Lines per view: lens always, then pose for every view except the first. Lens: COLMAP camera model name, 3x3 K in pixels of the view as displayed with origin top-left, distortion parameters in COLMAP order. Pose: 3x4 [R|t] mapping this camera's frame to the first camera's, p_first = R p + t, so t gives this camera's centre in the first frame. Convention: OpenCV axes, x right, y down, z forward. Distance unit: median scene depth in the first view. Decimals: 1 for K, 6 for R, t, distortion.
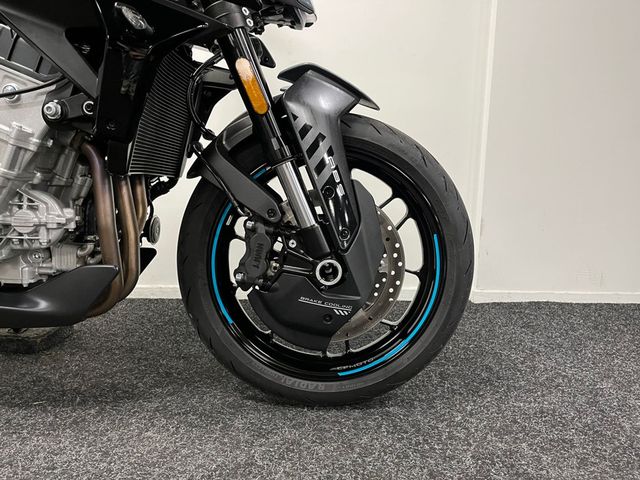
lens RADIAL K [[482.5, 0, 321.6], [0, 482.5, 236.2], [0, 0, 1]] dist [0.087339, -0.120166]
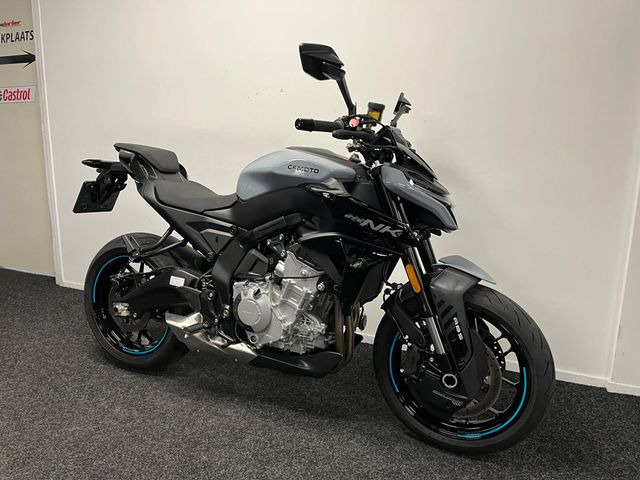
lens RADIAL K [[495.2, 0, 320.0], [0, 495.2, 240.0], [0, 0, 1]] dist [0.054441, 0.000090]
pose [[0.901756, 0.084312, -0.423942, 0.309090], [-0.068882, 0.996288, 0.051619, -0.489584], [0.426721, -0.017346, 0.904217, -0.840228]]
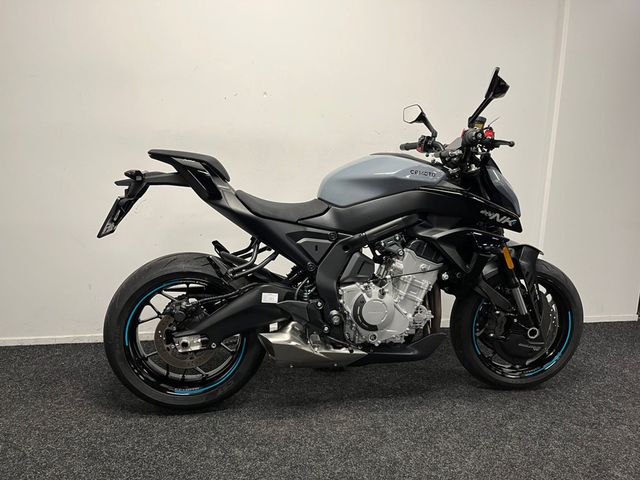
lens RADIAL K [[480.8, 0, 320.0], [0, 480.8, 240.0], [0, 0, 1]] dist [0.091407, -0.120051]
pose [[0.989064, -0.021146, 0.145961, -1.289668], [0.015324, 0.999046, 0.040899, -0.466802], [-0.146686, -0.038215, 0.988445, -1.116773]]
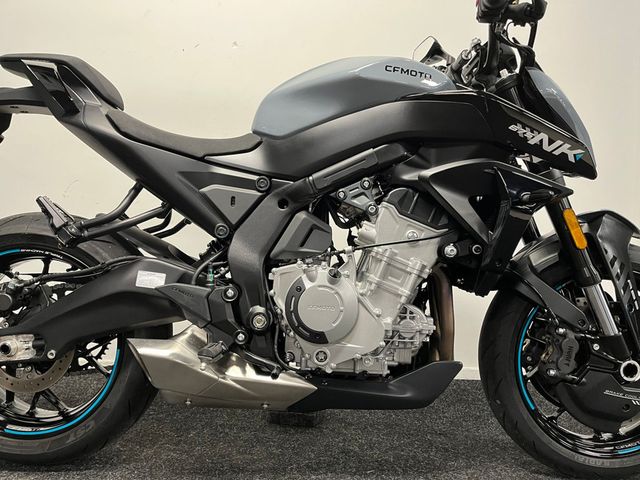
lens RADIAL K [[480.8, 0, 320.0], [0, 480.8, 240.0], [0, 0, 1]] dist [0.091407, -0.120051]
pose [[0.999723, 0.008547, -0.021922, -0.750494], [-0.010977, 0.993508, -0.113230, -0.108698], [0.020812, 0.113439, 0.993327, -0.318913]]
